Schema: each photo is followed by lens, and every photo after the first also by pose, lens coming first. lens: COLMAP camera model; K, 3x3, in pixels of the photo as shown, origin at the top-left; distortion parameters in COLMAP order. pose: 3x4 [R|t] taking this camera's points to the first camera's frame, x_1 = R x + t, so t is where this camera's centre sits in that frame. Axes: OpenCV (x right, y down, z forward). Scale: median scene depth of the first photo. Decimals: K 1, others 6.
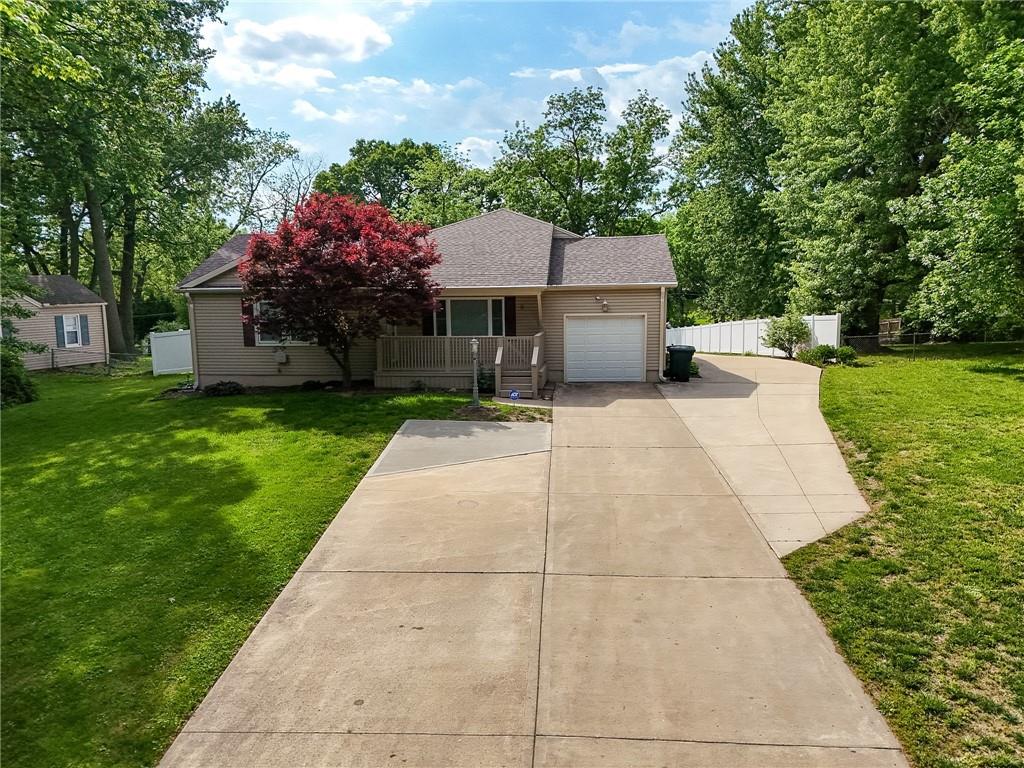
lens RADIAL K [[758.2, 0, 512.0], [0, 758.2, 384.0], [0, 0, 1]] dist [0.056608, -0.048482]
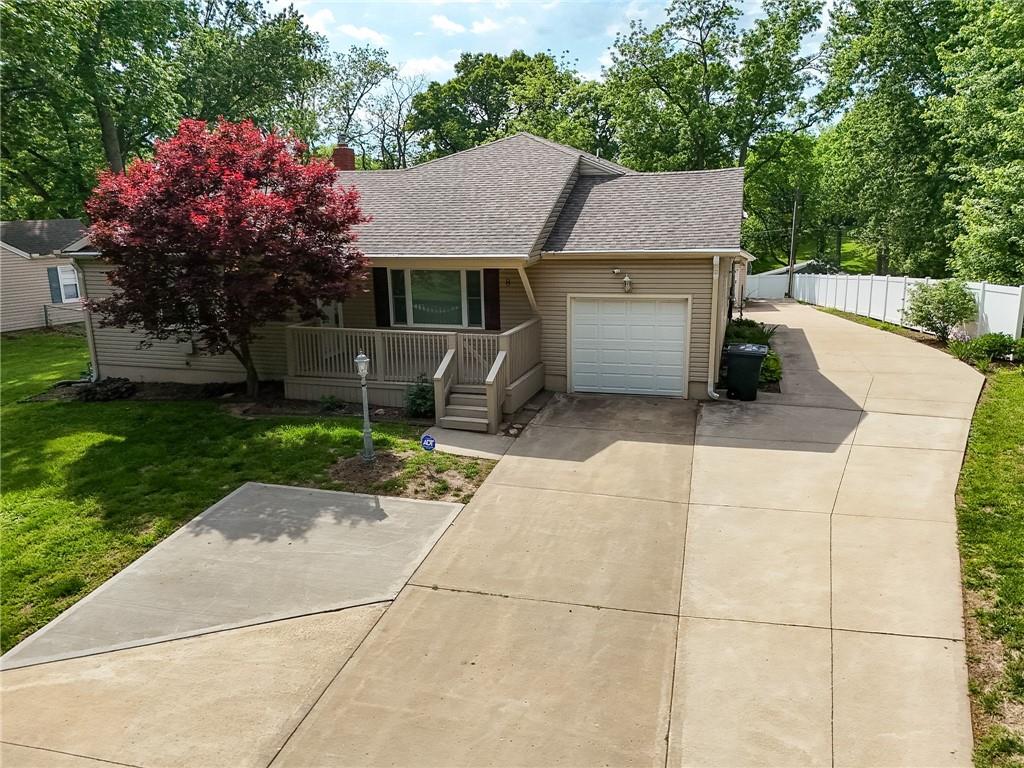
lens RADIAL K [[758.2, 0, 512.0], [0, 758.2, 384.0], [0, 0, 1]] dist [0.056608, -0.048482]
pose [[0.981759, 0.038591, -0.186172, 0.154562], [-0.020211, 0.994819, 0.099633, -0.081617], [0.189052, -0.094053, 0.977452, 0.332427]]
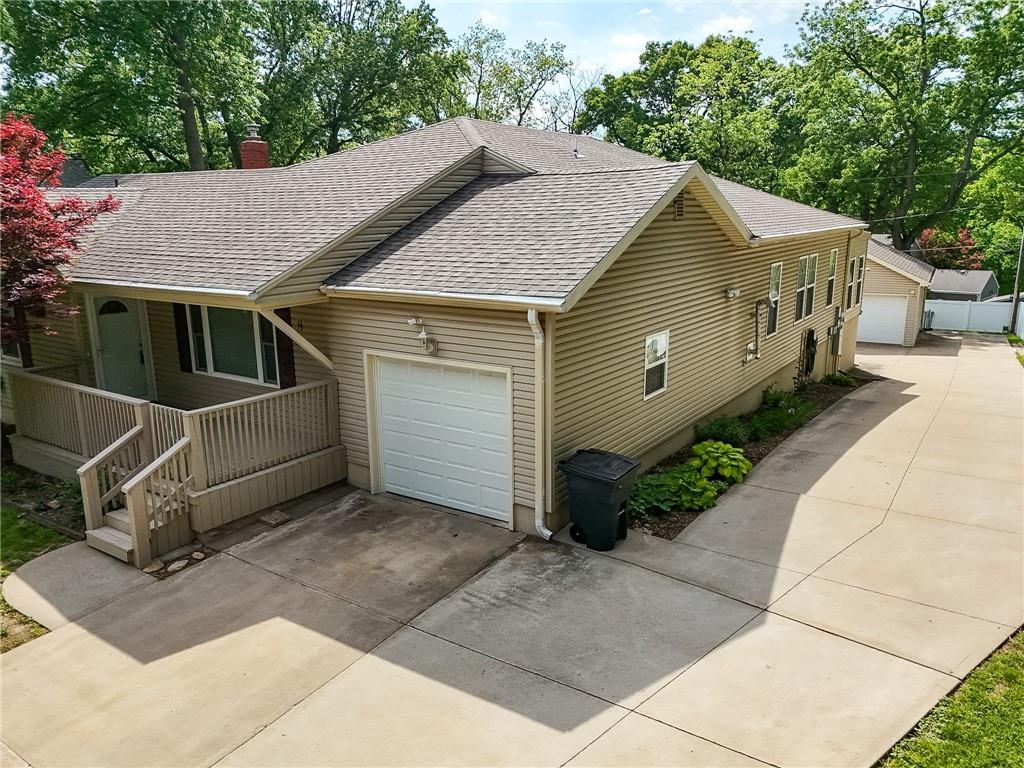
lens RADIAL K [[758.2, 0, 512.0], [0, 758.2, 384.0], [0, 0, 1]] dist [0.056608, -0.048482]
pose [[0.878437, 0.110410, -0.464929, 0.373771], [-0.065782, 0.991619, 0.111199, -0.133016], [0.473309, -0.067097, 0.878337, 0.664630]]
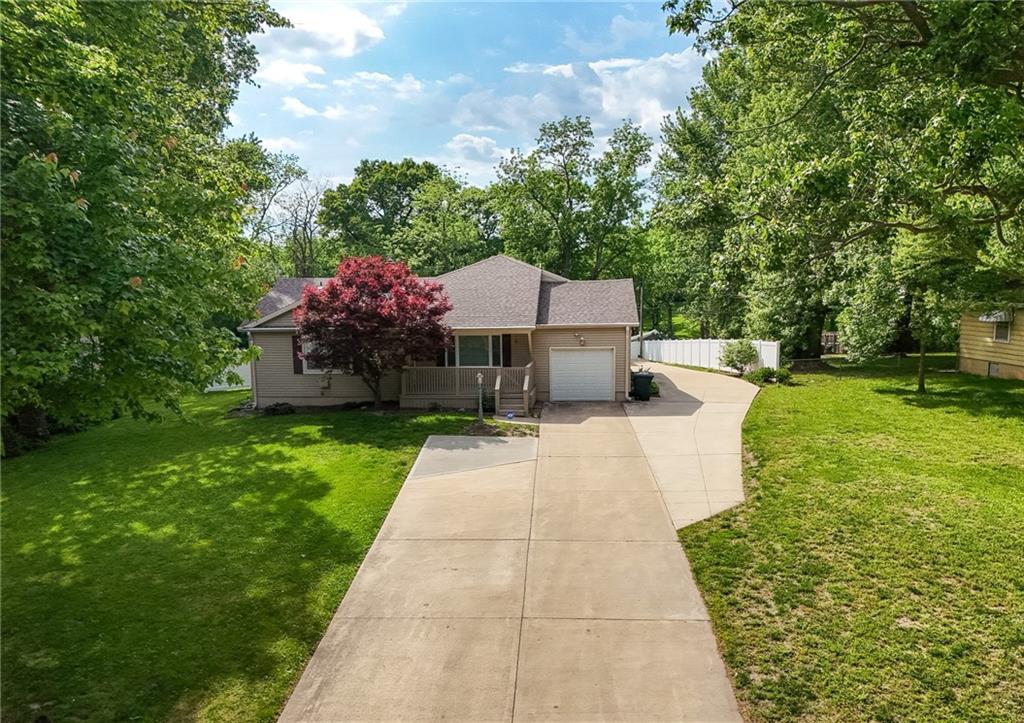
lens RADIAL K [[757.0, 0, 512.3], [0, 757.0, 379.8], [0, 0, 1]] dist [0.069736, -0.001776]
pose [[0.999973, -0.003854, 0.006302, -0.001038], [0.003871, 0.999989, -0.002768, -0.036221], [-0.006291, 0.002793, 0.999976, -0.257675]]
